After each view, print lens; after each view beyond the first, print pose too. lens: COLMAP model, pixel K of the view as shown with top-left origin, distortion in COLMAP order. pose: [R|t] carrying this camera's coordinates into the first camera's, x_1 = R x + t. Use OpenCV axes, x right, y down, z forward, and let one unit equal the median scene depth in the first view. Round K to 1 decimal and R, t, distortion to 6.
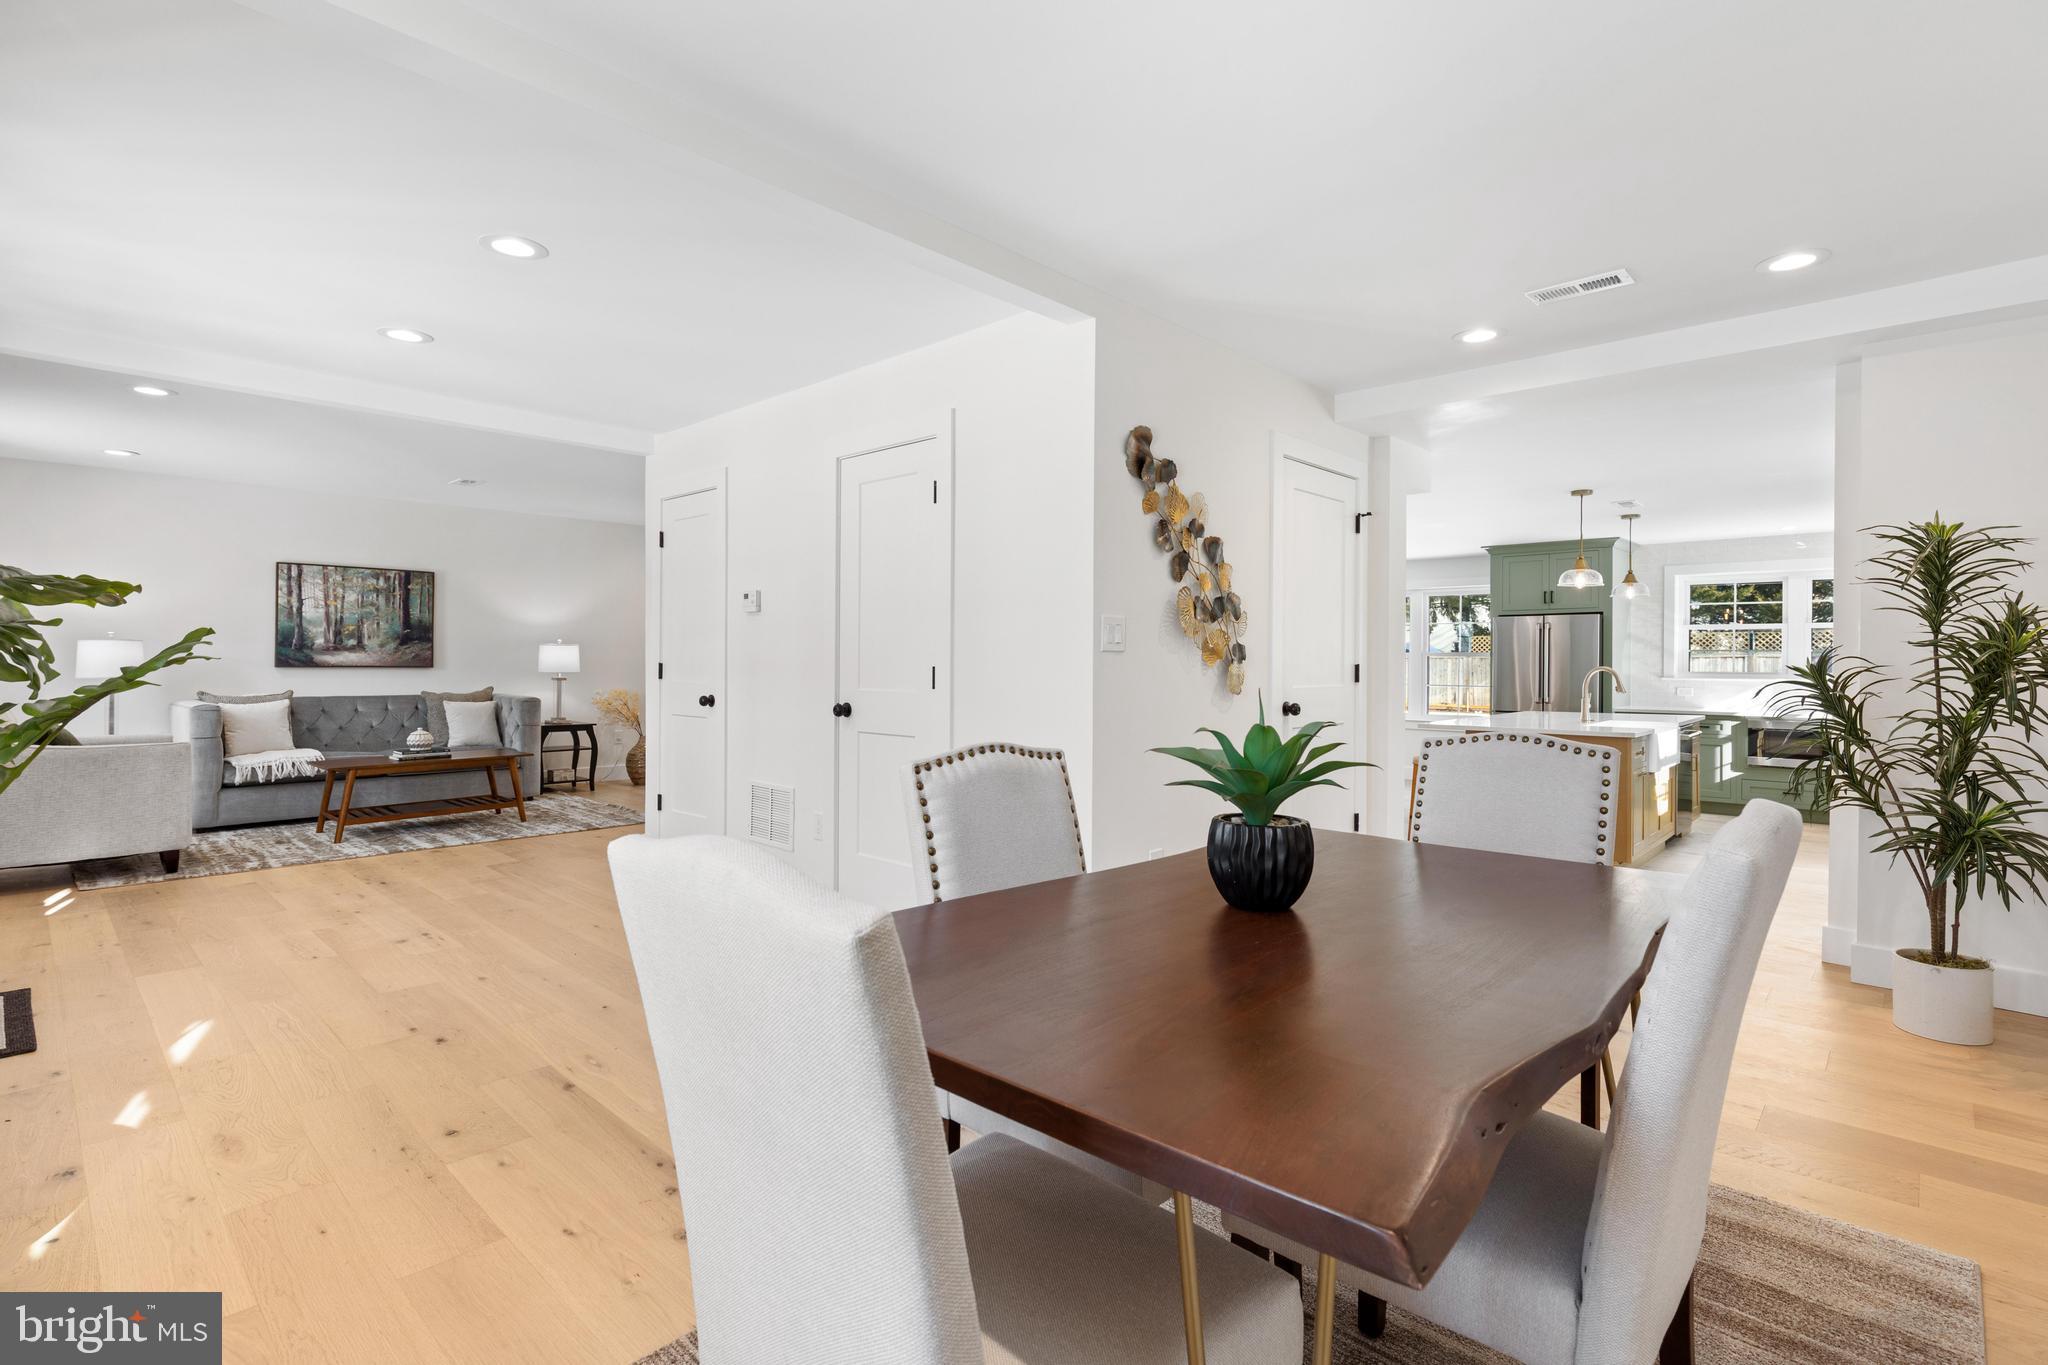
lens RADIAL K [[970.1, 0, 1016.4], [0, 970.1, 657.3], [0, 0, 1]] dist [-0.000775, -0.000089]
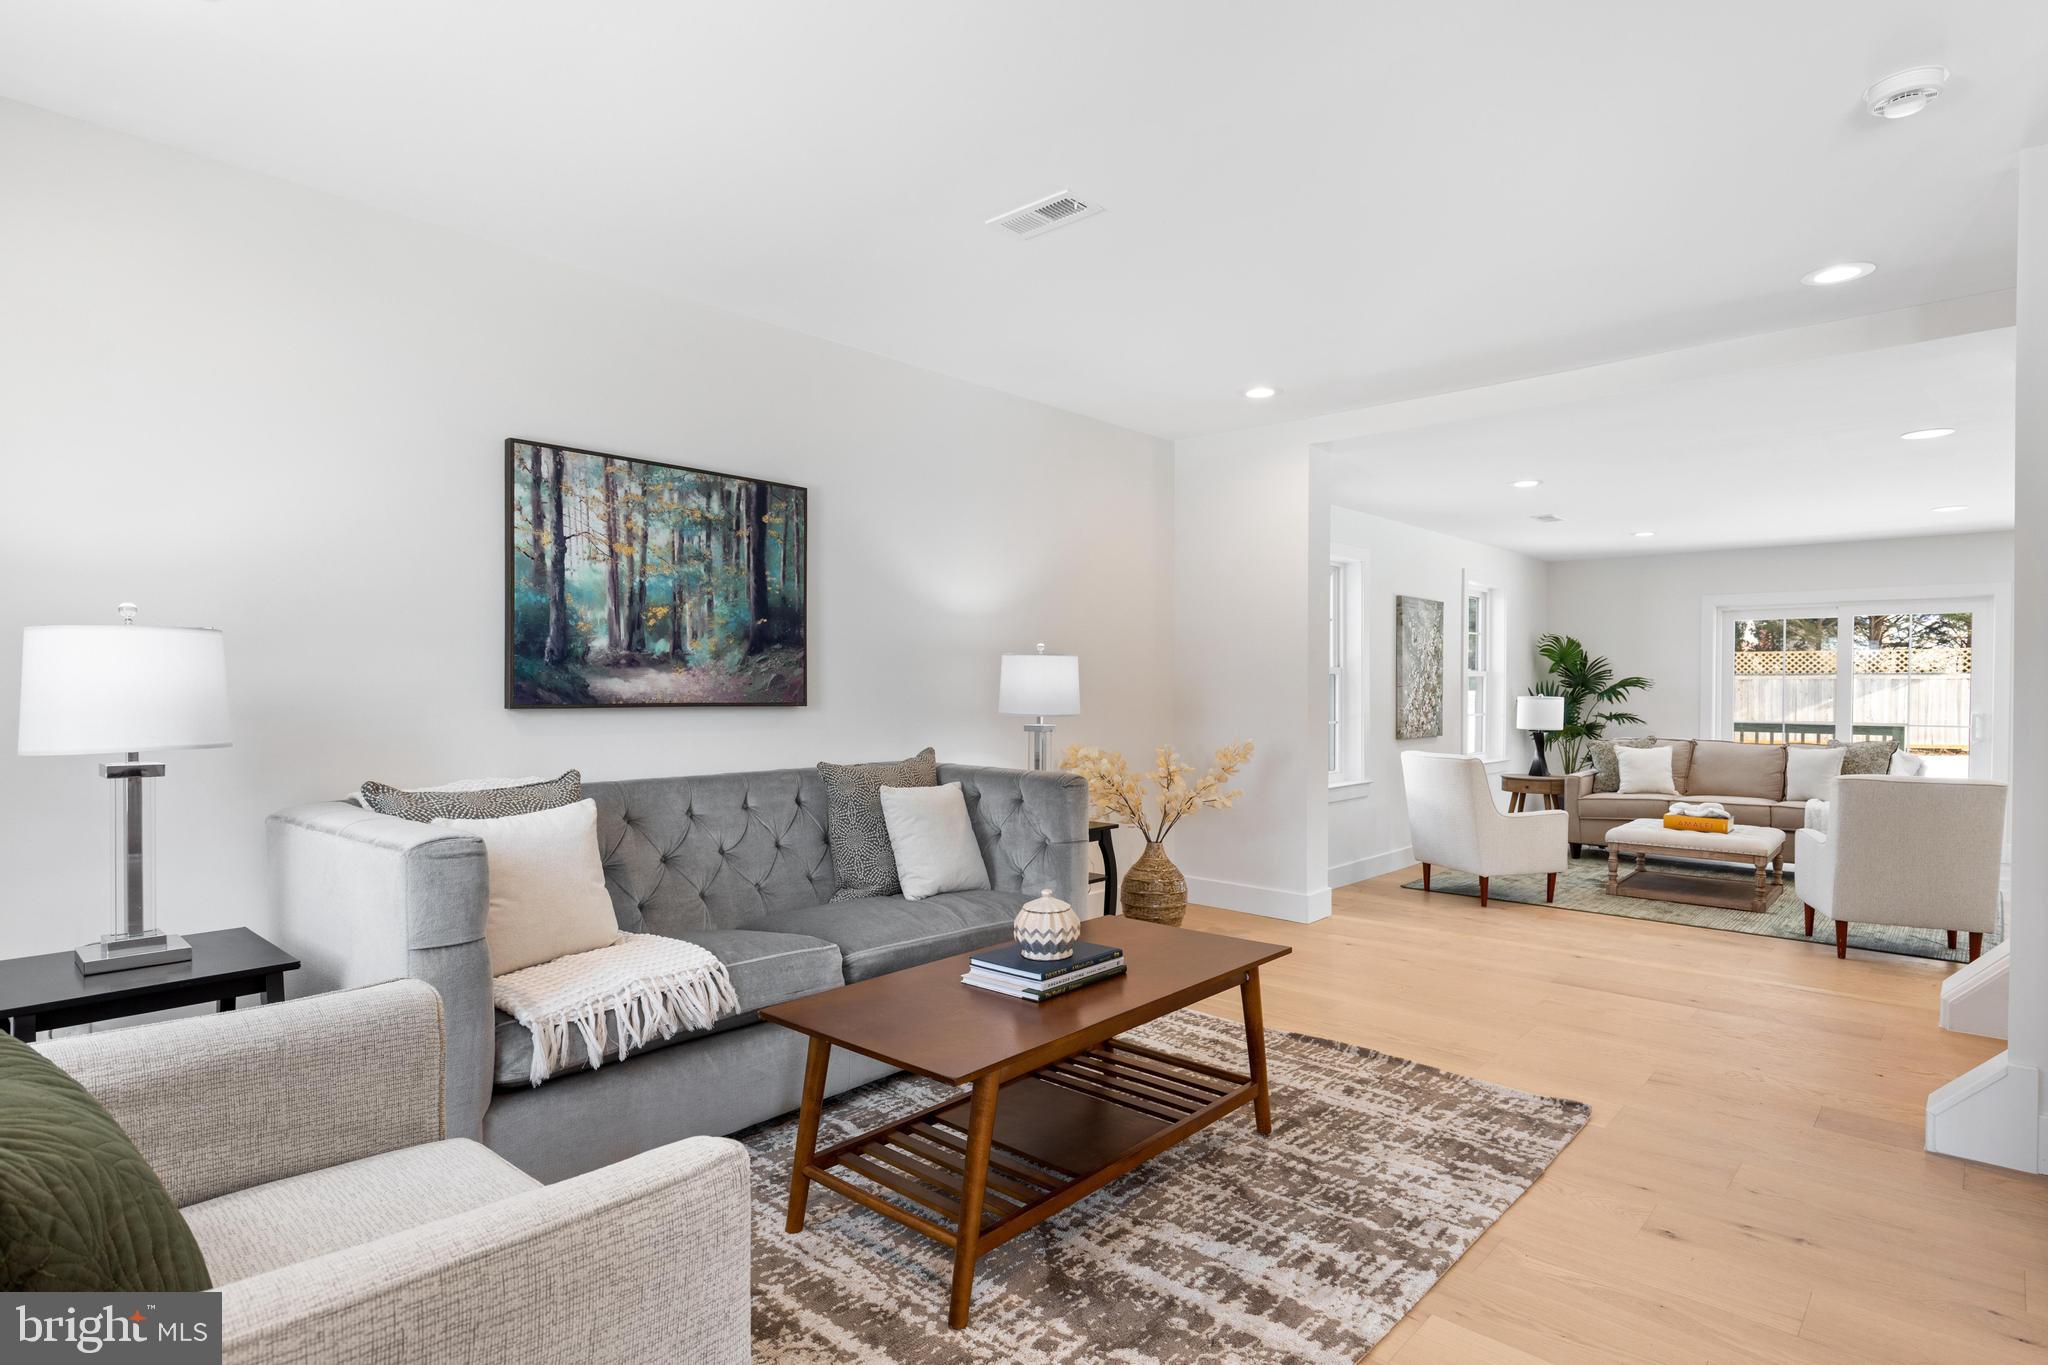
lens RADIAL K [[1082.8, 0, 1033.8], [0, 1082.8, 690.6], [0, 0, 1]] dist [0.001433, 0.000294]
pose [[0.999099, -0.002107, 0.042398, -0.548484], [0.001685, 0.999949, 0.009979, -0.000987], [-0.042416, -0.009899, 0.999051, 0.533691]]
